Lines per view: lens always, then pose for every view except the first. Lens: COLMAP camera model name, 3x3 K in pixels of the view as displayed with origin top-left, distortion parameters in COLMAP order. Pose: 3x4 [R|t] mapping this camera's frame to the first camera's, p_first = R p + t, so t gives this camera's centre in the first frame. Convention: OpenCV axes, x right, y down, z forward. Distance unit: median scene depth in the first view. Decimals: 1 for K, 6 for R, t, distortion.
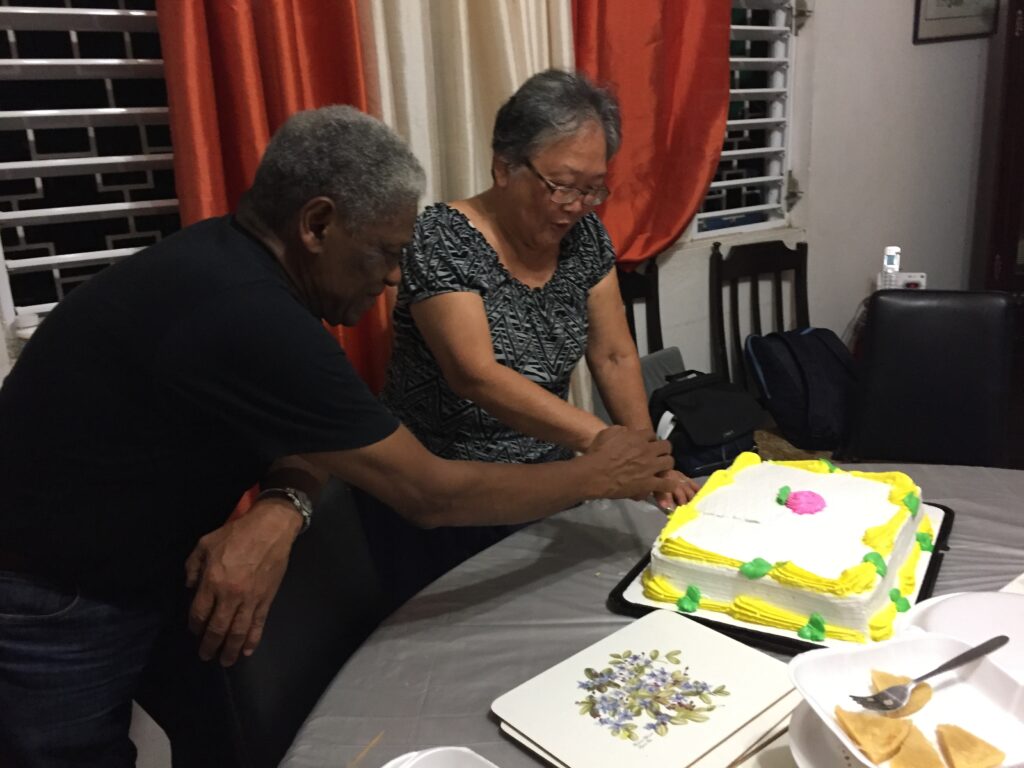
lens RADIAL K [[874.7, 0, 513.0], [0, 874.7, 386.3], [0, 0, 1]] dist [0.082137, -0.128119]
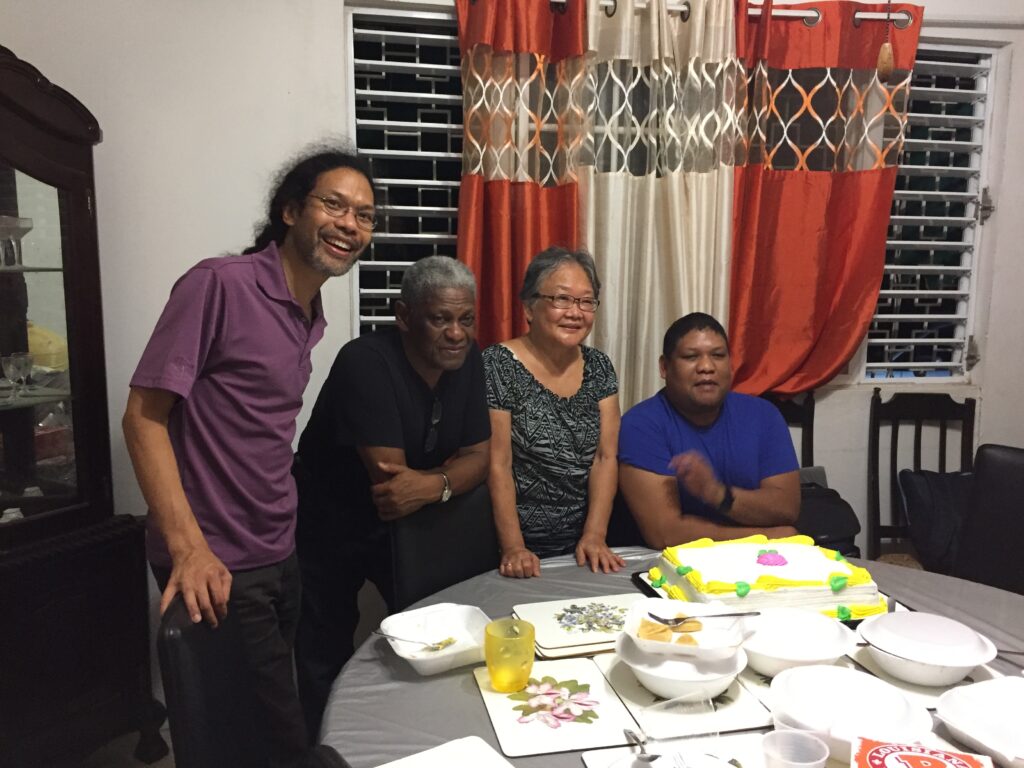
lens RADIAL K [[880.1, 0, 512.8], [0, 880.1, 387.7], [0, 0, 1]] dist [0.071327, -0.111866]
pose [[0.914330, 0.124499, -0.385357, 0.231135], [-0.170217, 0.981581, -0.086748, 0.025215], [0.367459, 0.144911, 0.918681, -0.284727]]
